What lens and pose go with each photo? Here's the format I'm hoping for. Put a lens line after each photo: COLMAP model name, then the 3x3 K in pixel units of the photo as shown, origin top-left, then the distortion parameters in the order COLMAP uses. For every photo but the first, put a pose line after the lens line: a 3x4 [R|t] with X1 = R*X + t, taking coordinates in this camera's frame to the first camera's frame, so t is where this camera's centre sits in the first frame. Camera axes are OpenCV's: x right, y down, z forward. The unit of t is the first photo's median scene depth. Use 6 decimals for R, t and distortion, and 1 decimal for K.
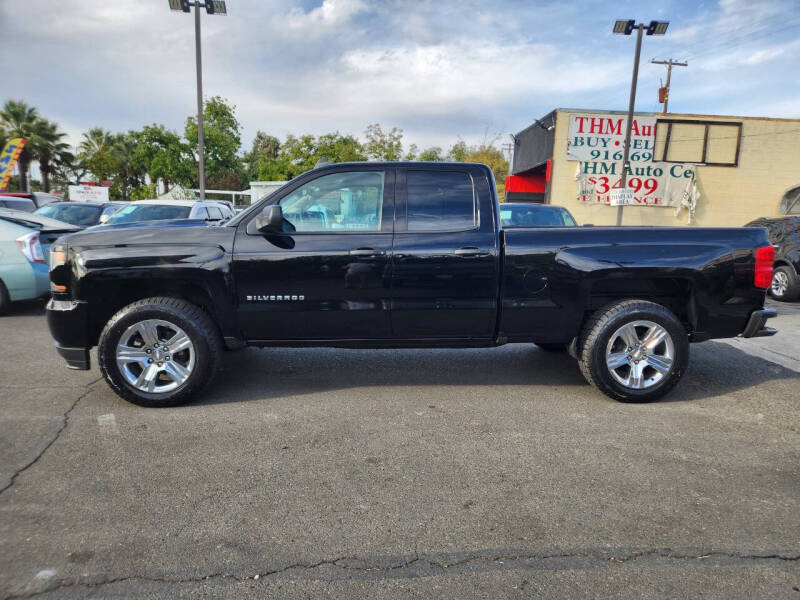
lens RADIAL K [[532.9, 0, 406.0], [0, 532.9, 294.7], [0, 0, 1]] dist [0.071600, -0.056972]
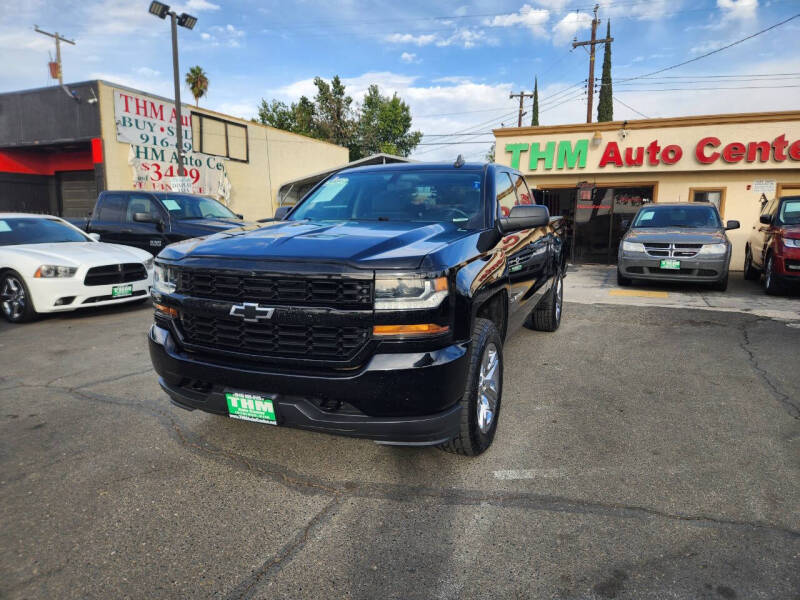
lens RADIAL K [[533.6, 0, 402.7], [0, 533.6, 292.8], [0, 0, 1]] dist [0.077144, -0.067606]
pose [[0.437040, -0.151096, 0.886660, -0.415106], [0.129950, 0.986053, 0.103980, -0.045747], [-0.890005, 0.069778, 0.450579, 0.249382]]
